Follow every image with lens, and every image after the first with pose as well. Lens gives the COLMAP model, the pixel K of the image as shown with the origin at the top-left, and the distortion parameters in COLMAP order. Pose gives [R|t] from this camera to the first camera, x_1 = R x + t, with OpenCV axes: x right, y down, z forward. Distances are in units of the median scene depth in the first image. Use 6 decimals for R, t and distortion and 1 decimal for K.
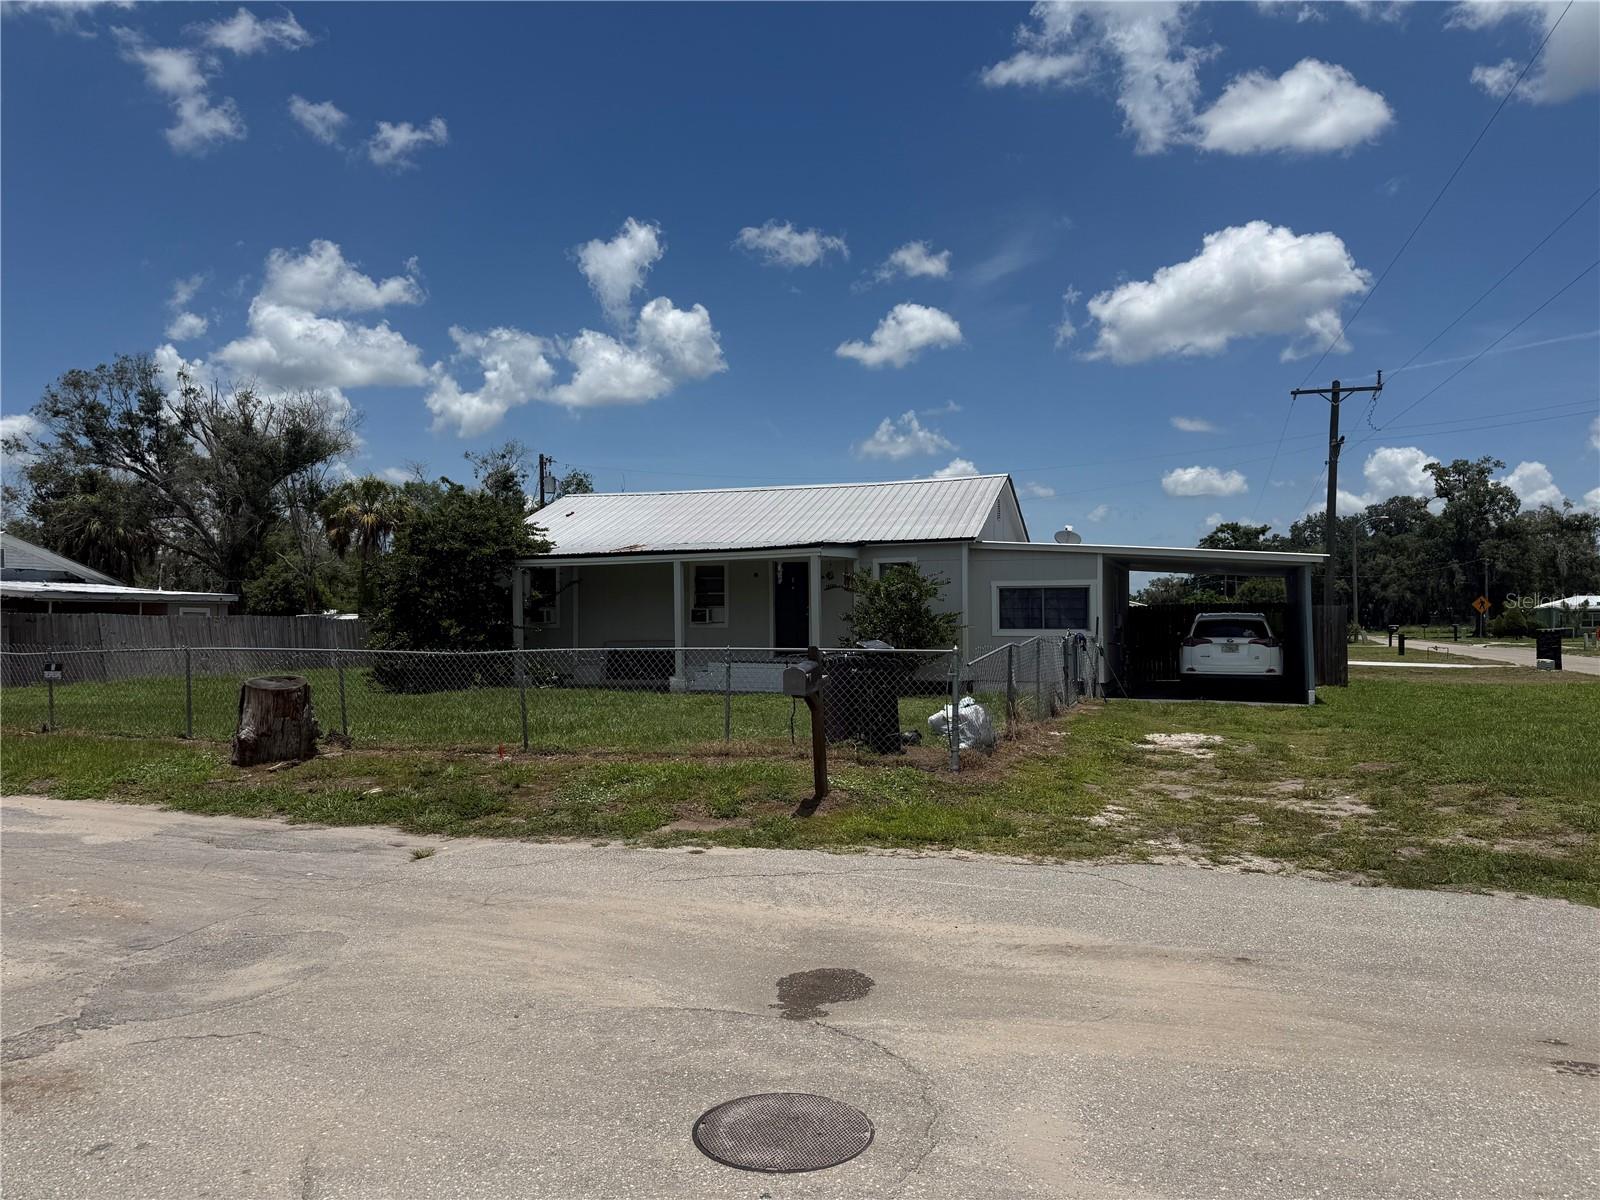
lens RADIAL K [[1109.7, 0, 808.8], [0, 1109.7, 601.3], [0, 0, 1]] dist [0.049085, -0.068639]
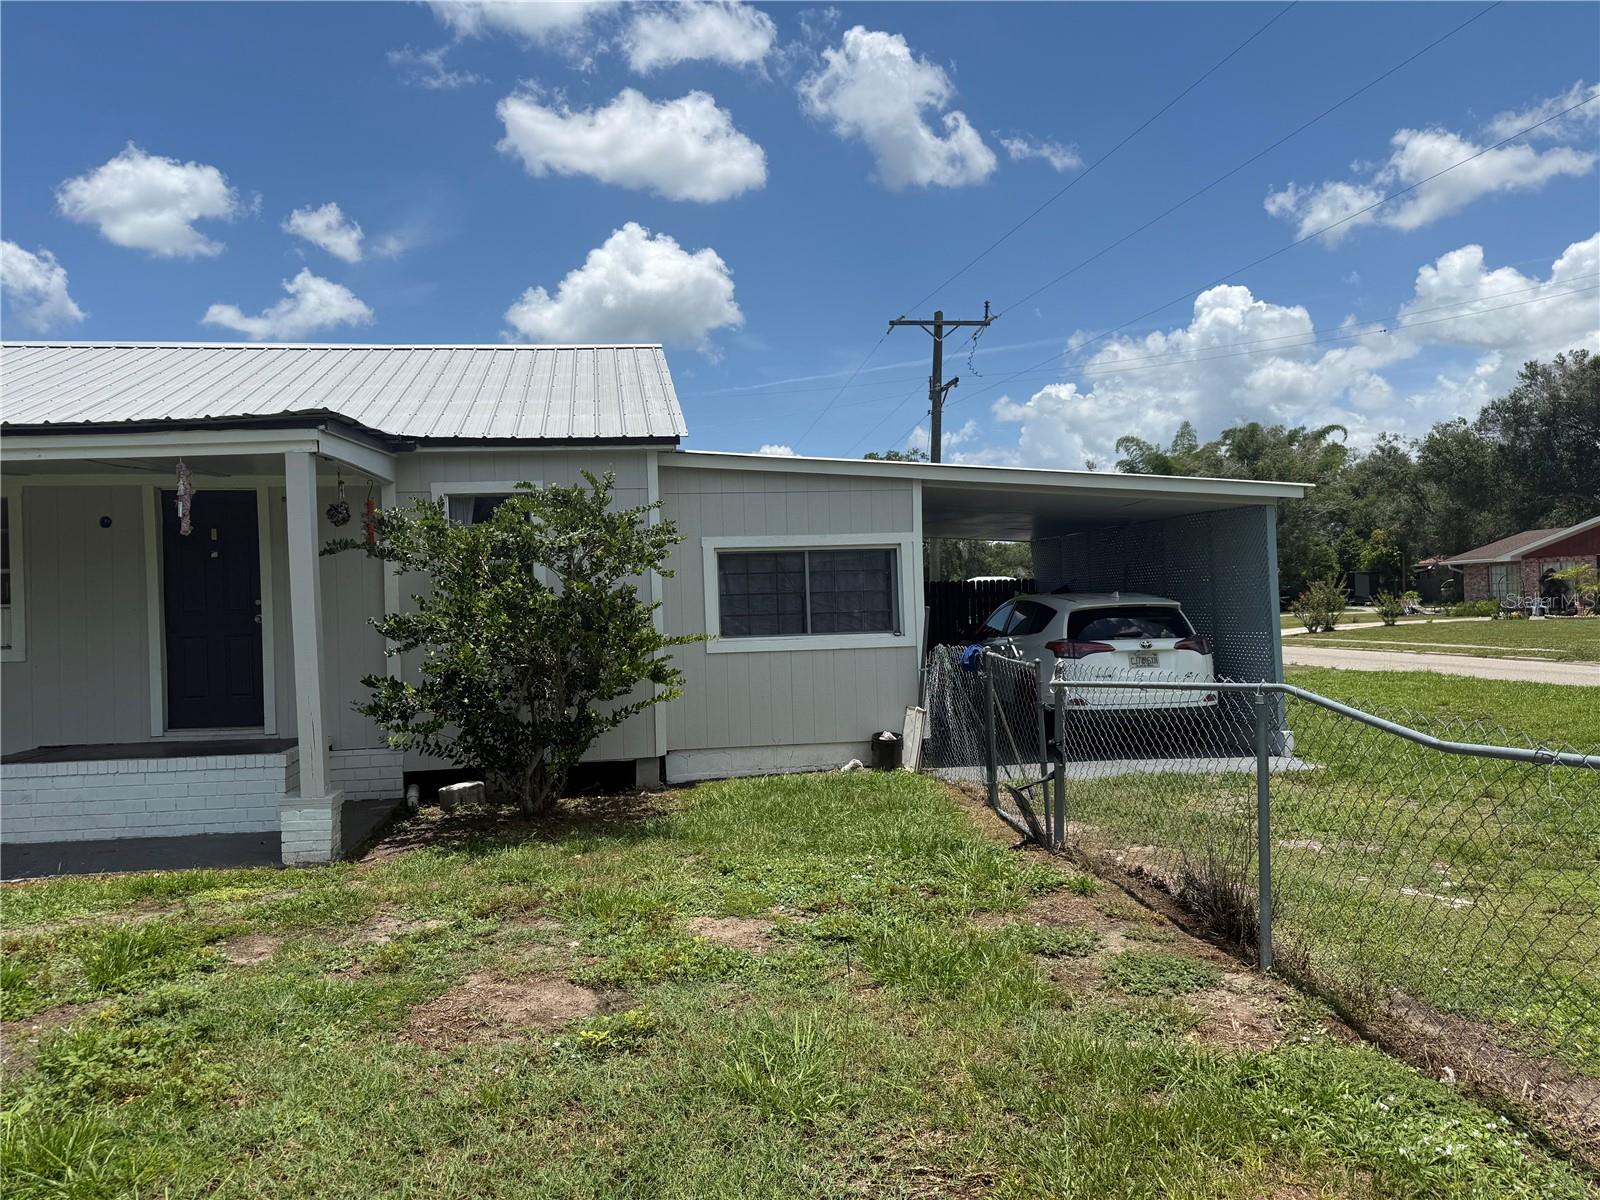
lens RADIAL K [[1109.7, 0, 794.5], [0, 1109.7, 602.2], [0, 0, 1]] dist [0.049085, -0.068639]
pose [[0.880378, -0.023522, 0.473690, -0.021033], [0.018814, 0.999715, 0.014675, 0.002927], [-0.473900, -0.004007, 0.880570, 0.531013]]
